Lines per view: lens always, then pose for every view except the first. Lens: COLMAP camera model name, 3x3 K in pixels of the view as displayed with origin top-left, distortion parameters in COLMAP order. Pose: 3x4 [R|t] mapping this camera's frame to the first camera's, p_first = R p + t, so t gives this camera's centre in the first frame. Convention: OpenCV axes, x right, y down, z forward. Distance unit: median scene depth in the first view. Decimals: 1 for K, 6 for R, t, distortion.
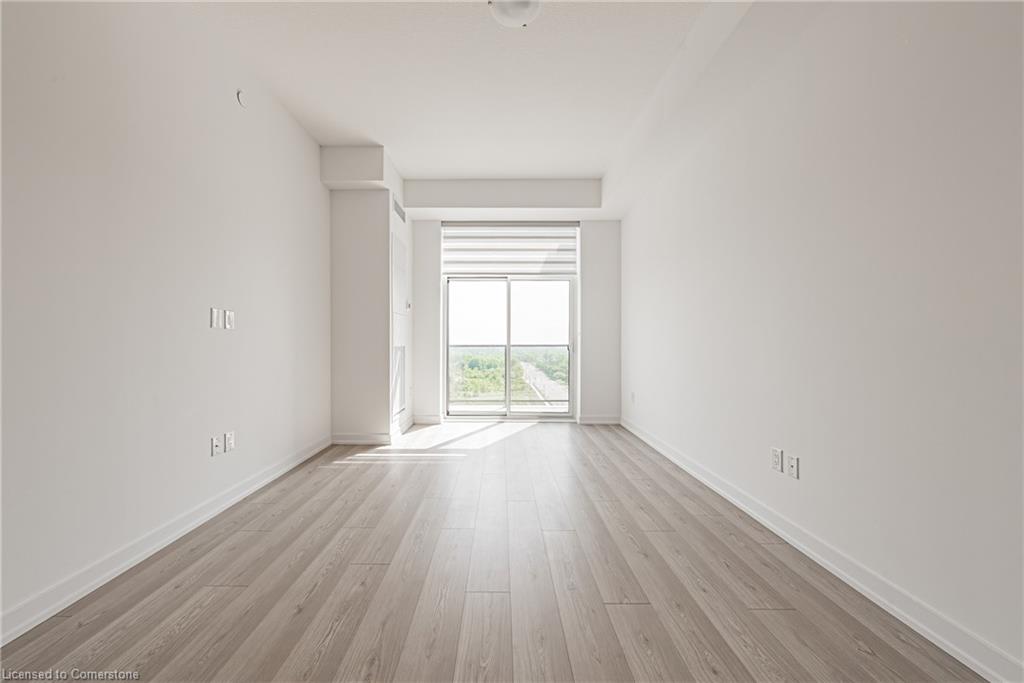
lens RADIAL K [[362.2, 0, 499.0], [0, 362.2, 345.5], [0, 0, 1]] dist [-0.002967, 0.000176]
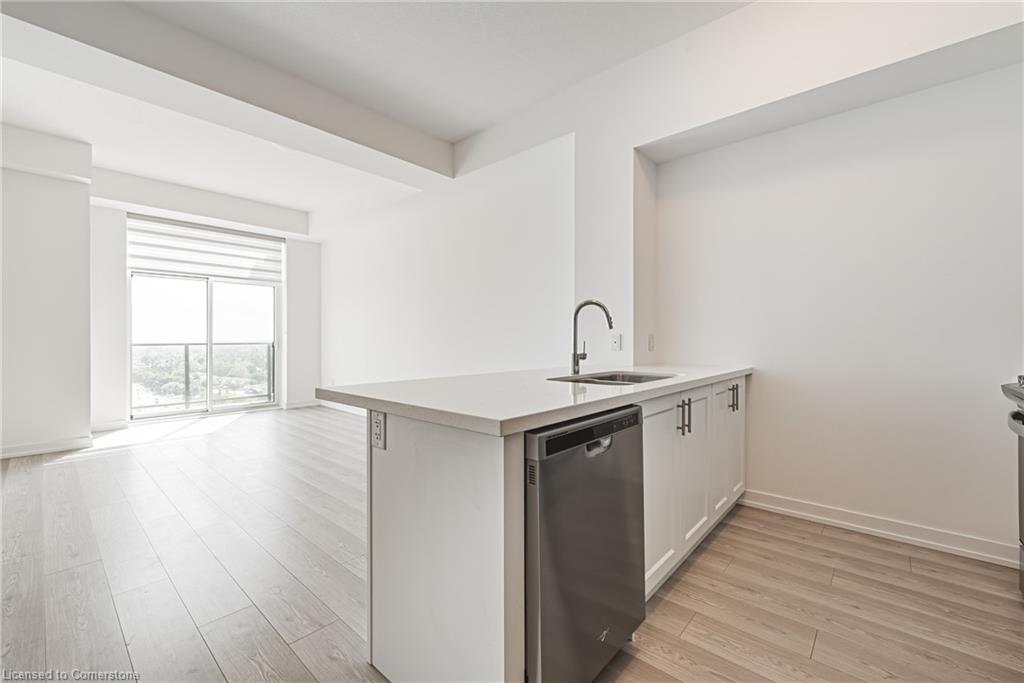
lens RADIAL K [[427.1, 0, 518.6], [0, 427.1, 342.3], [0, 0, 1]] dist [-0.004173, -0.000189]
pose [[0.658664, -0.007924, 0.752396, -0.325018], [0.006969, 0.999966, 0.004431, -0.003335], [-0.752405, 0.002325, 0.658696, -0.492248]]
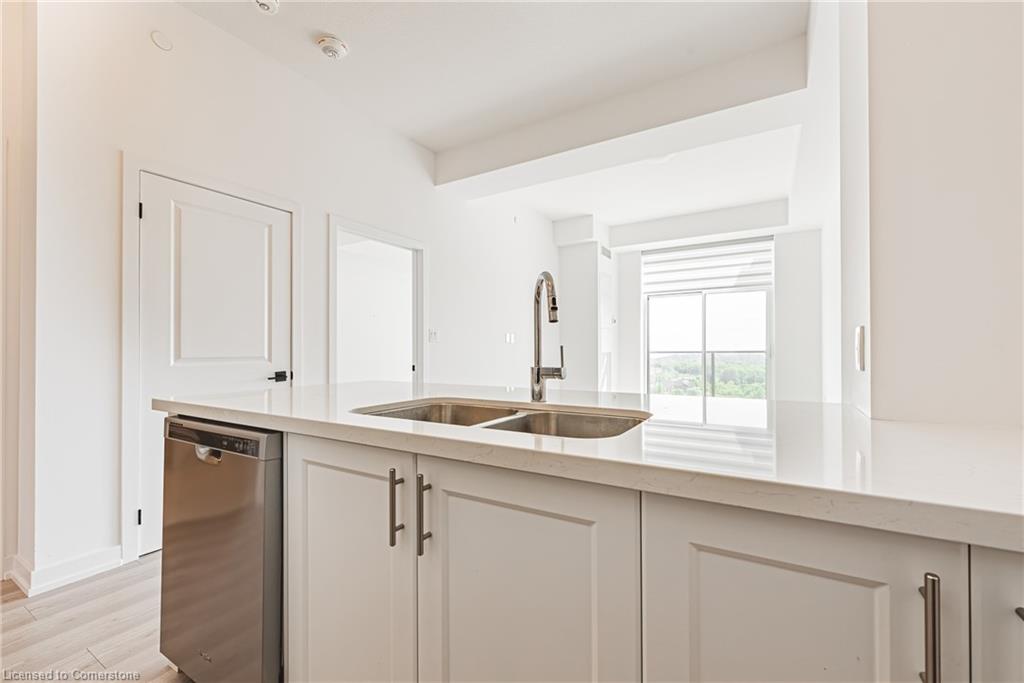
lens RADIAL K [[427.1, 0, 499.2], [0, 427.1, 346.8], [0, 0, 1]] dist [-0.004173, -0.000189]
pose [[0.841480, -0.007646, -0.540235, 0.216445], [0.000231, 0.999905, -0.013792, 0.002726], [0.540289, 0.011481, 0.841401, -0.482943]]
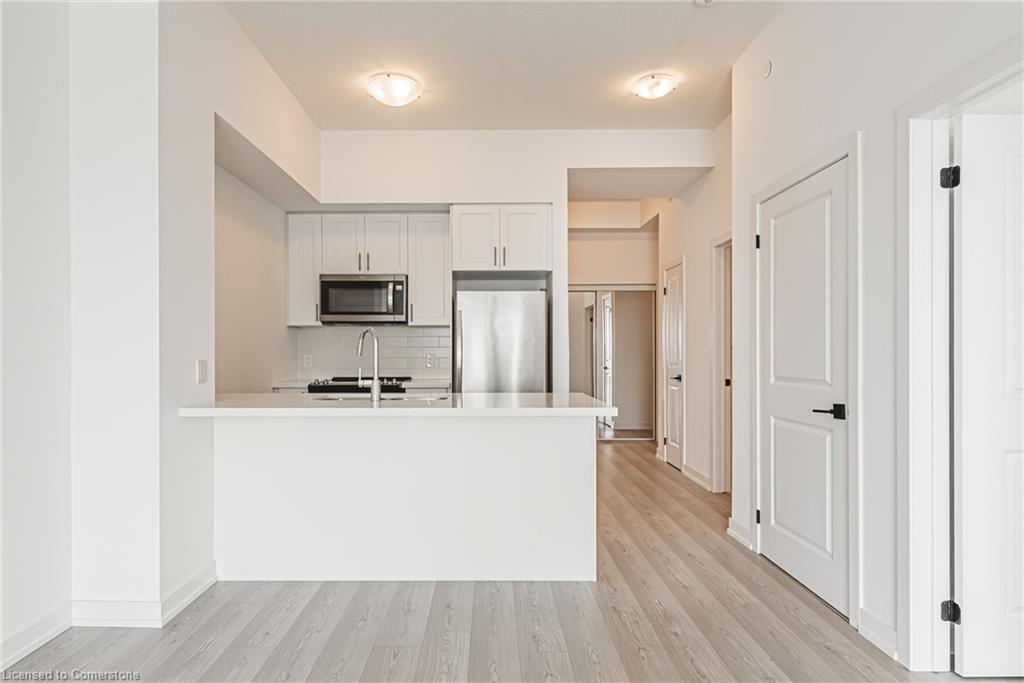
lens RADIAL K [[559.2, 0, 498.3], [0, 559.2, 349.1], [0, 0, 1]] dist [0.005326, -0.001145]
pose [[-0.999890, -0.000405, -0.014833, -0.048510], [-0.000424, 0.999999, 0.001272, -0.023729], [0.014833, 0.001279, -0.999889, 0.402860]]
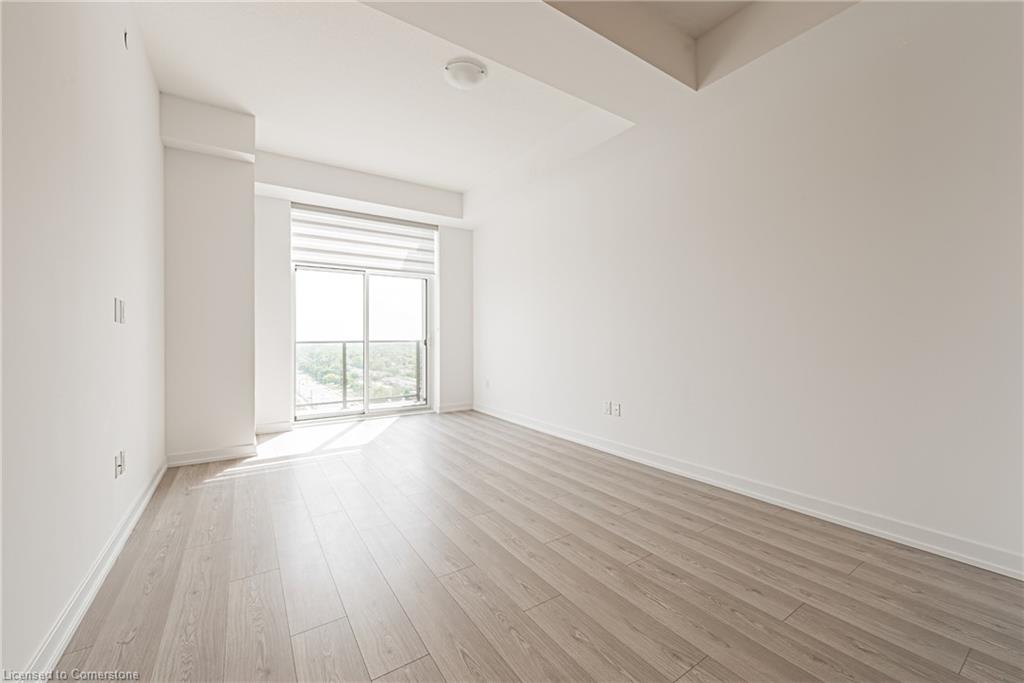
lens RADIAL K [[406.7, 0, 515.3], [0, 406.7, 339.6], [0, 0, 1]] dist [-0.001122, 0.000272]
pose [[0.827584, -0.007128, 0.561296, -0.267565], [0.009031, 0.999959, -0.000617, 0.000062], [-0.561269, 0.005579, 0.827615, -0.132047]]
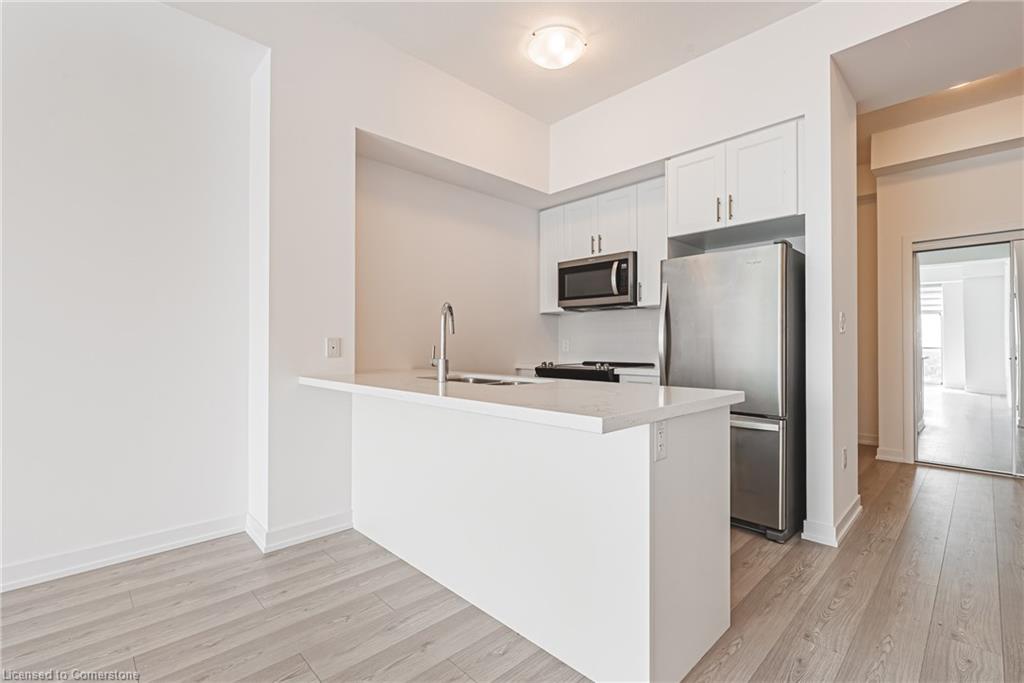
lens RADIAL K [[464.6, 0, 514.9], [0, 464.6, 341.5], [0, 0, 1]] dist [0.002109, 0.000113]
pose [[-0.702831, 0.002617, 0.711352, -0.314341], [0.001973, 0.999997, -0.001729, -0.005611], [-0.711354, 0.000188, -0.702834, 0.058820]]
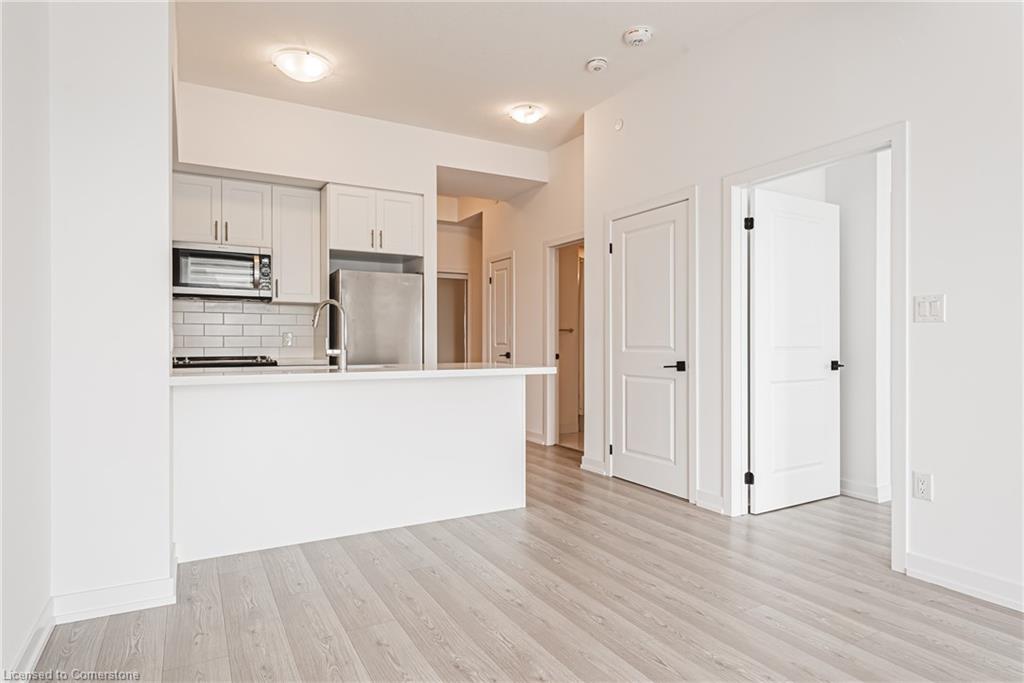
lens RADIAL K [[573.9, 0, 527.9], [0, 573.9, 337.1], [0, 0, 1]] dist [0.003186, -0.000976]
pose [[-0.858242, -0.005530, -0.513216, 0.240962], [-0.005227, 0.999984, -0.002034, -0.002992], [0.513219, 0.000937, -0.858257, 0.476230]]
